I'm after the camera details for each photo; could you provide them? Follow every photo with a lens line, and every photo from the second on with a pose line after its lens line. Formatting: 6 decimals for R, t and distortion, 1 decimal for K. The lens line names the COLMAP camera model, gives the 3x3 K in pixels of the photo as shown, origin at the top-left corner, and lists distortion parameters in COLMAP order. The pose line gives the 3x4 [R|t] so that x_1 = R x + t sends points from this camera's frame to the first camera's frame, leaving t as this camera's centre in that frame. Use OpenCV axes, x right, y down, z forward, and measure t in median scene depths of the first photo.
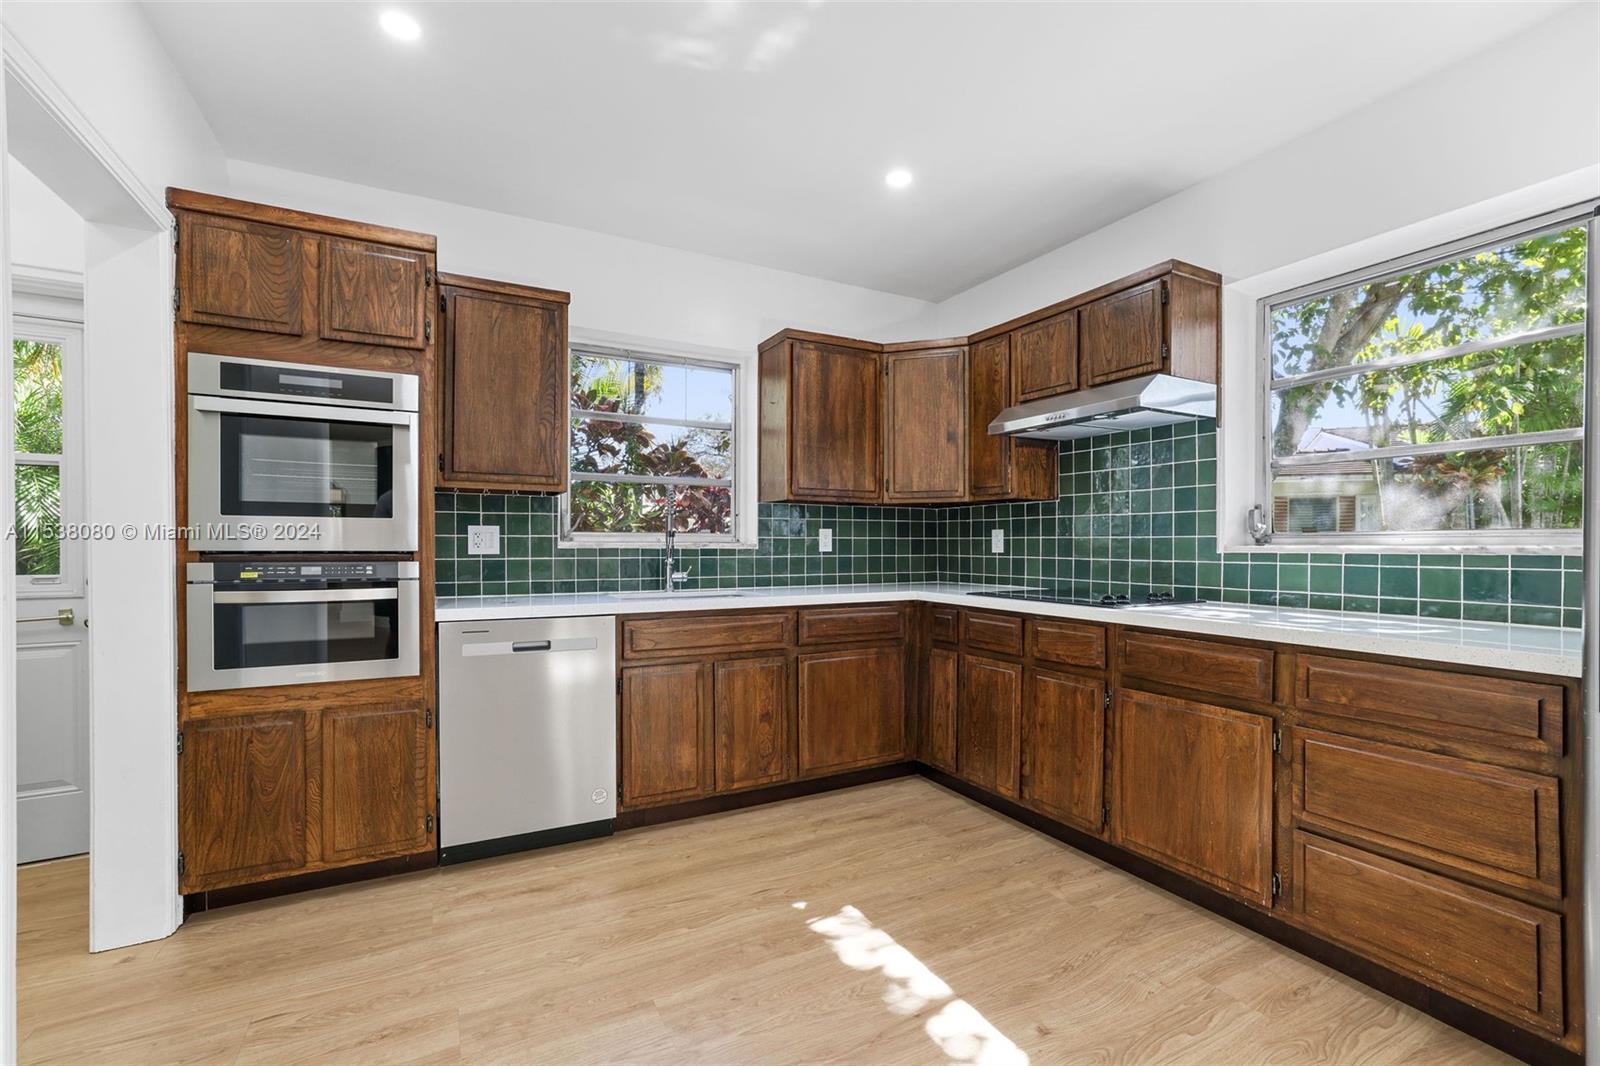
lens RADIAL K [[688.0, 0, 801.7], [0, 688.0, 553.8], [0, 0, 1]] dist [-0.026323, 0.015152]
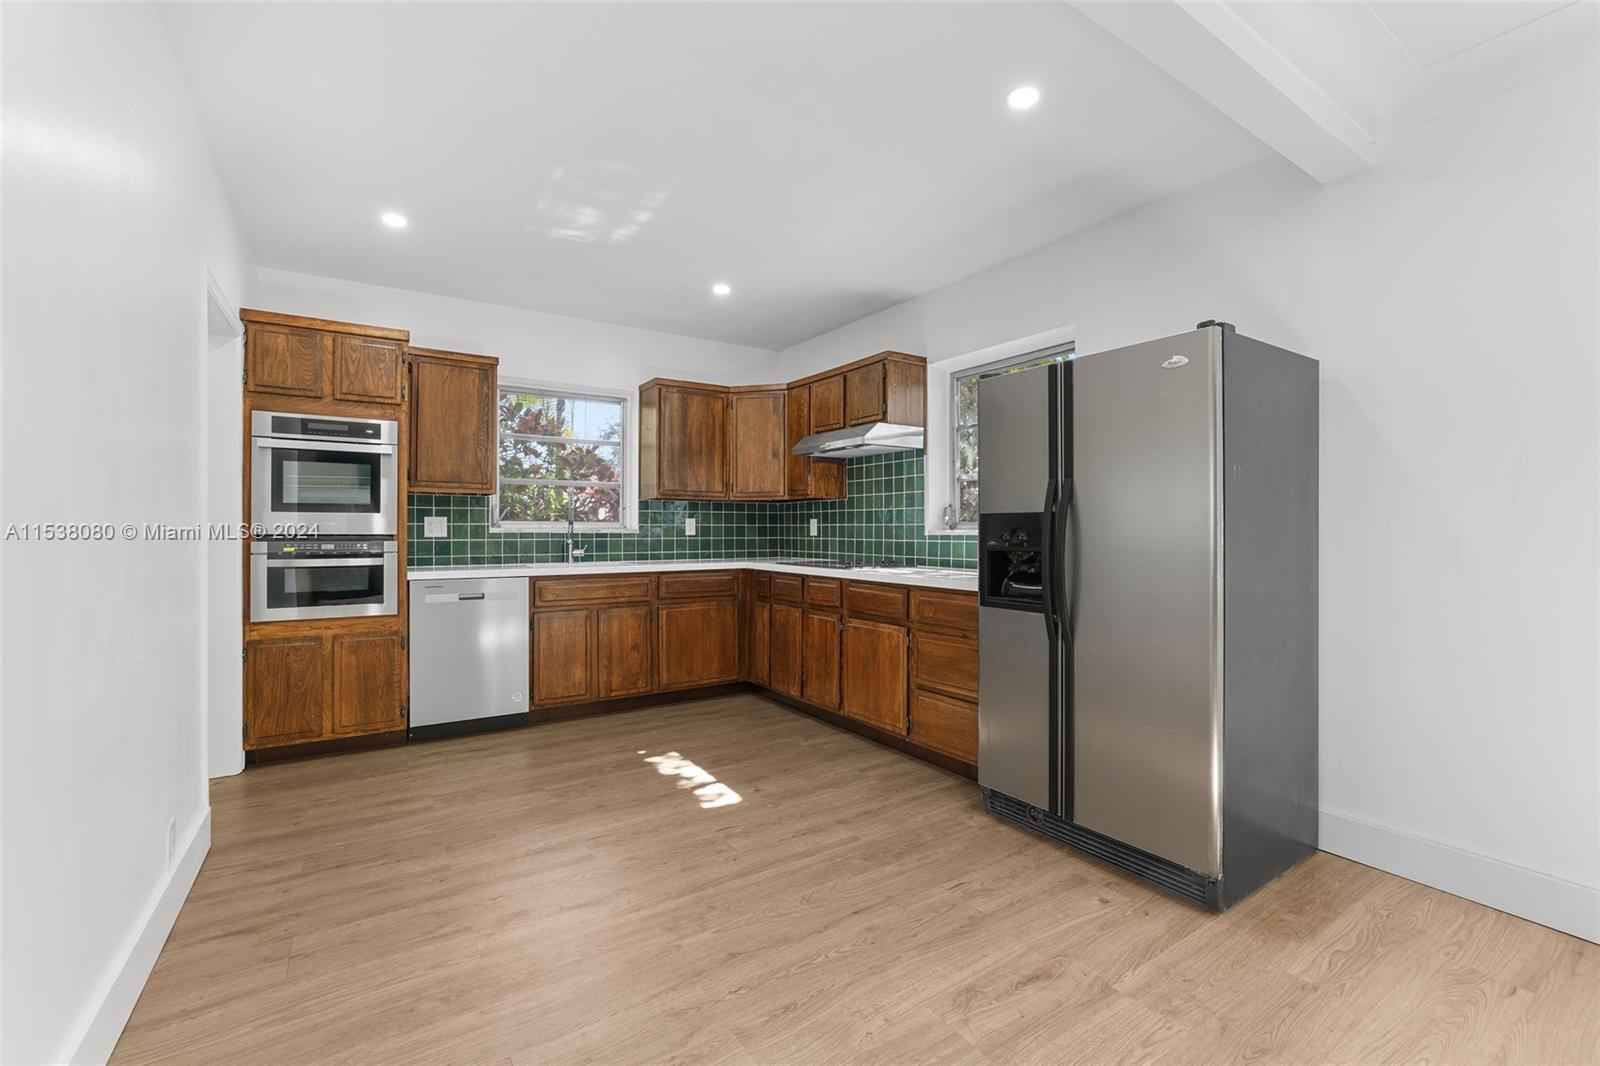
lens RADIAL K [[688.0, 0, 799.0], [0, 688.0, 530.0], [0, 0, 1]] dist [-0.026323, 0.015152]
pose [[0.996322, -0.001093, 0.085685, 0.188379], [0.002270, 0.999904, -0.013639, 0.008352], [-0.085662, 0.013783, 0.996229, -0.543051]]
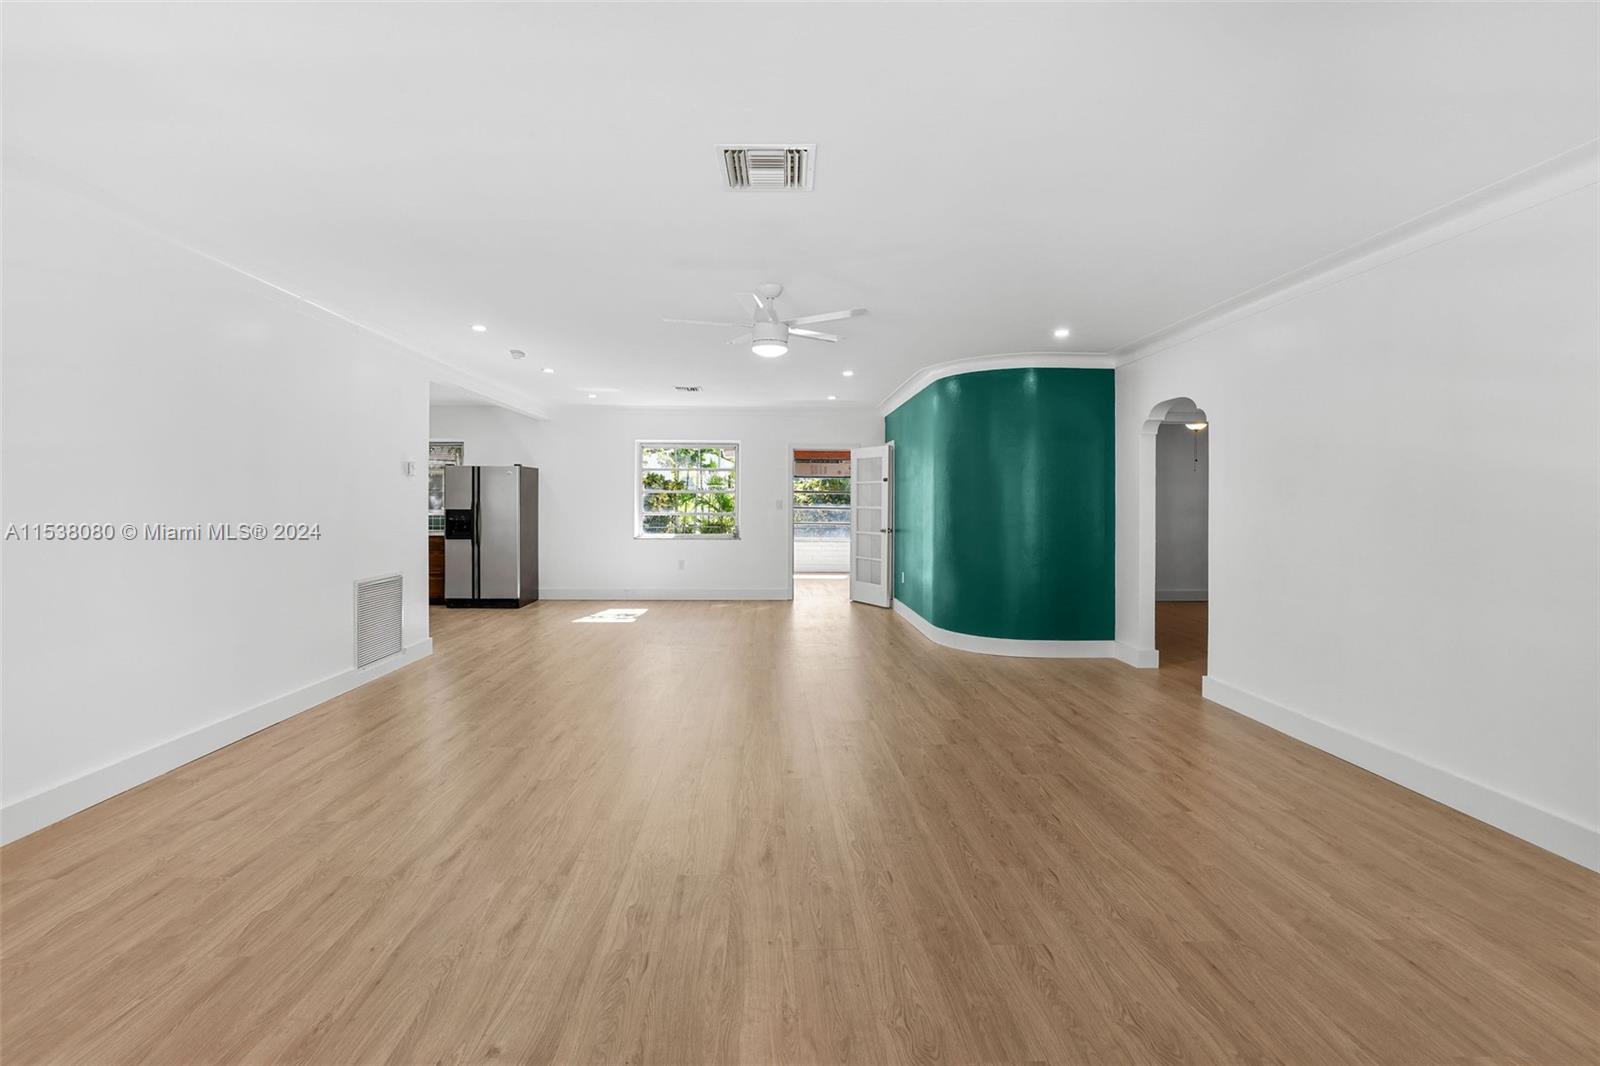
lens RADIAL K [[688.0, 0, 773.9], [0, 688.0, 505.0], [0, 0, 1]] dist [-0.026323, 0.015152]
pose [[0.458744, -0.005177, 0.888553, -1.574432], [0.010669, 0.999943, 0.000318, -0.035499], [-0.888504, 0.009335, 0.458773, -2.344088]]
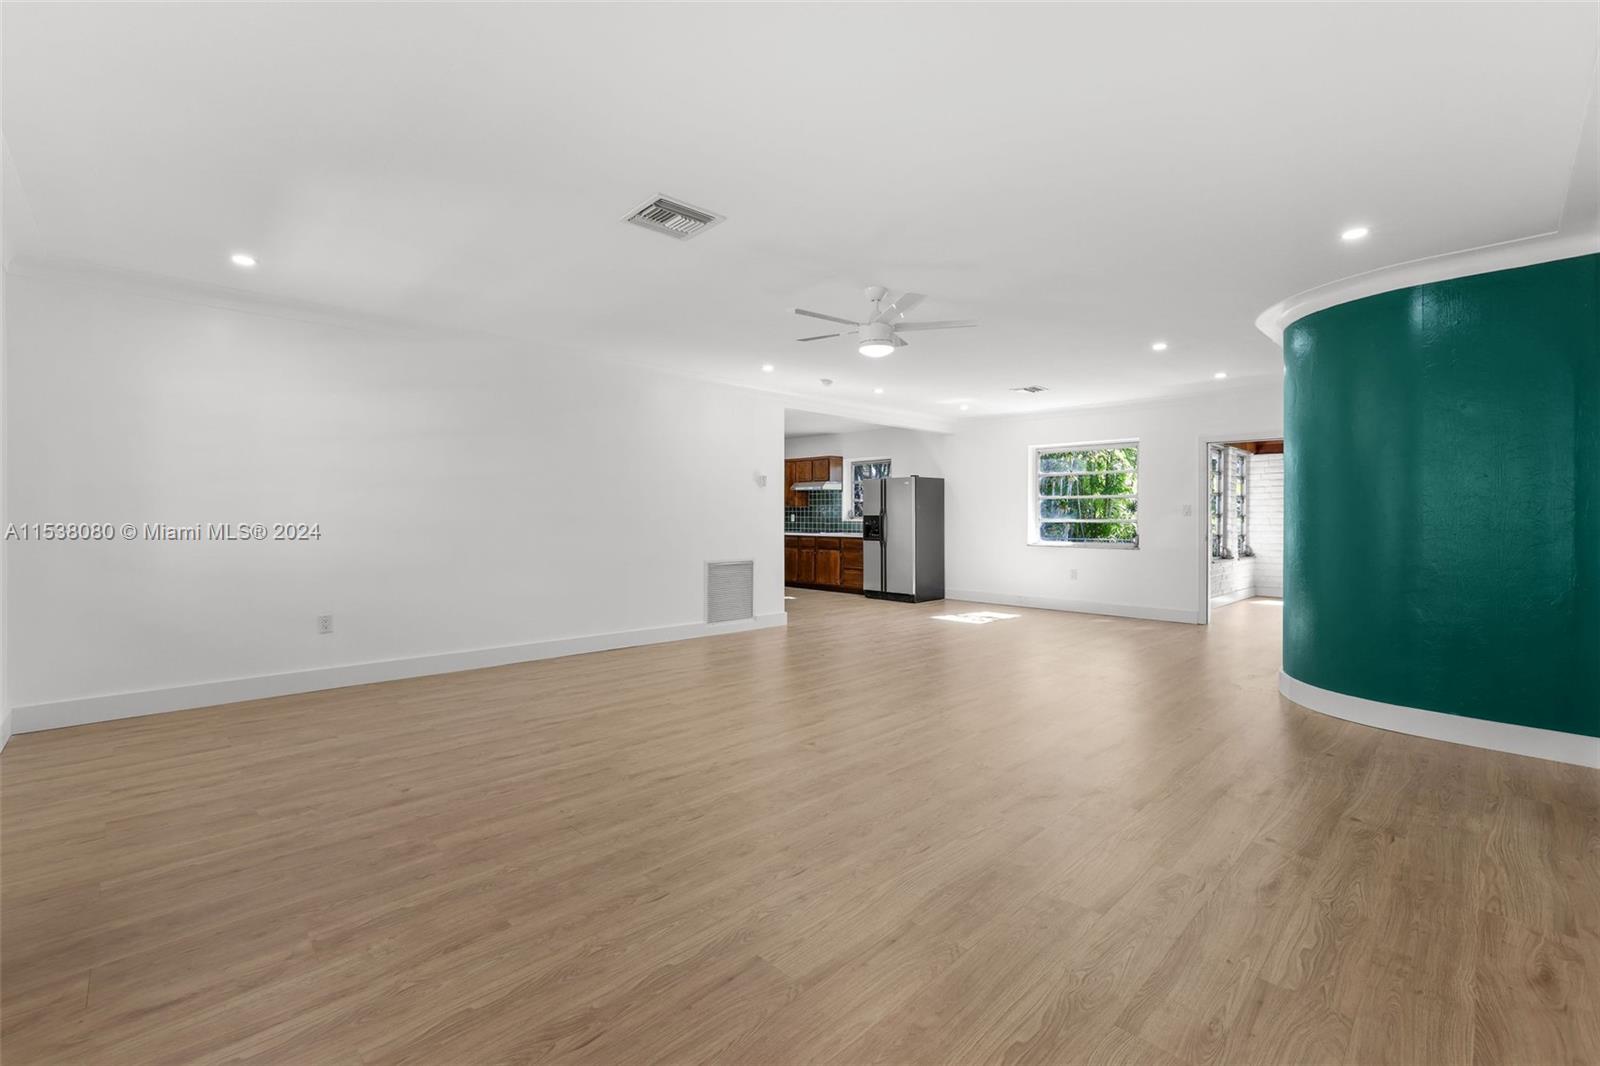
lens RADIAL K [[688.0, 0, 802.7], [0, 688.0, 491.1], [0, 0, 1]] dist [-0.026323, 0.015152]
pose [[0.962370, 0.011459, 0.271501, -0.811631], [0.002485, 0.998698, -0.050958, 0.031002], [-0.271731, 0.049715, 0.961088, -3.115636]]
